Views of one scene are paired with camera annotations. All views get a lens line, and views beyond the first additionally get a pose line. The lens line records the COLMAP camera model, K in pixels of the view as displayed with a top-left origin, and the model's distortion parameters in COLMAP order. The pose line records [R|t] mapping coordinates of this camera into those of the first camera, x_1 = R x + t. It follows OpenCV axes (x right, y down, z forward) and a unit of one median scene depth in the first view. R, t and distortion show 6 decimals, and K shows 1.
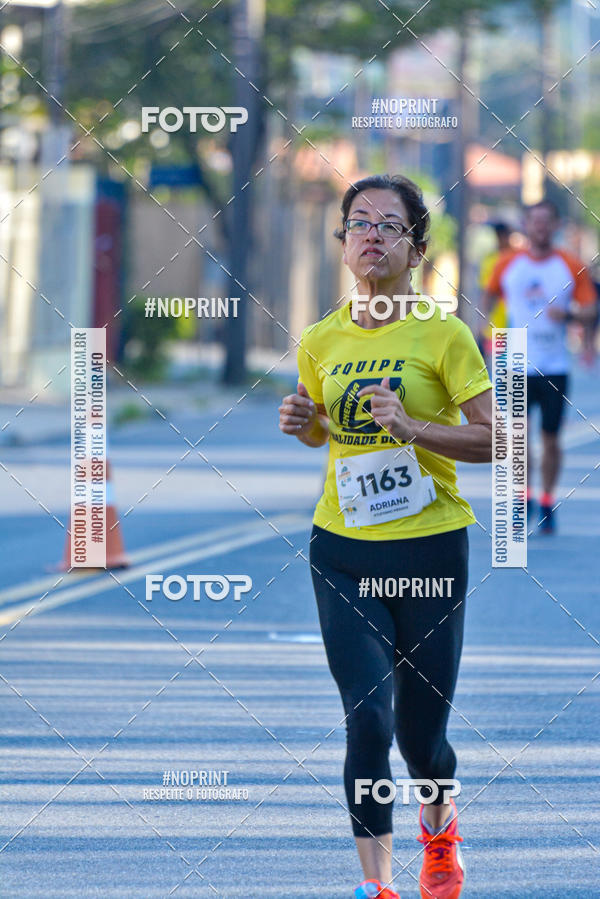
lens RADIAL K [[5956.9, 0, 300.5], [0, 5956.9, 378.8], [0, 0, 1]] dist [-1.674736, -9.101263]
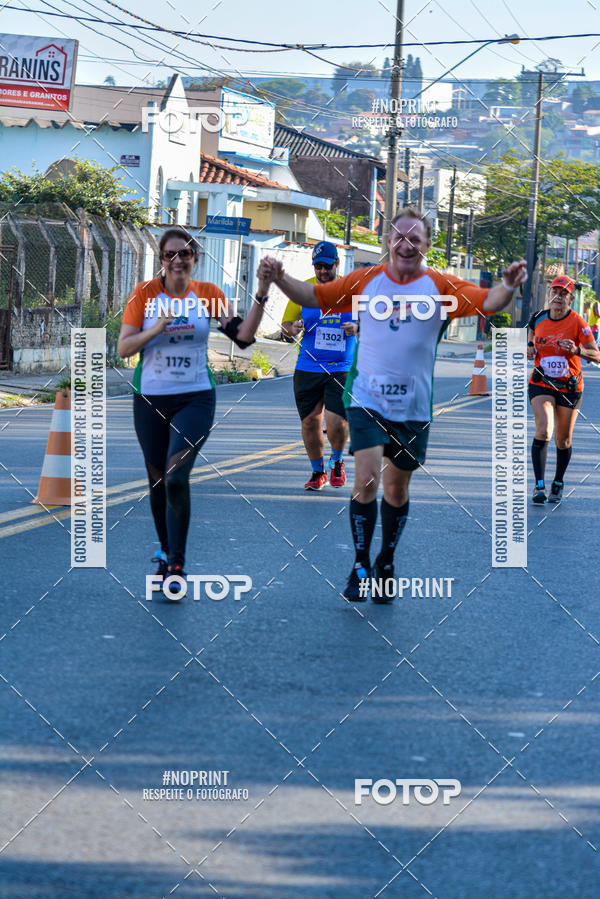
lens RADIAL K [[4085.2, 0, 300.0], [0, 4085.2, 449.5], [0, 0, 1]] dist [-0.158149, -1.355076]
pose [[0.998913, 0.041354, -0.021521, -0.088114], [-0.041240, 0.999133, 0.005706, 0.056069], [0.021739, -0.004812, 0.999752, -1.263666]]
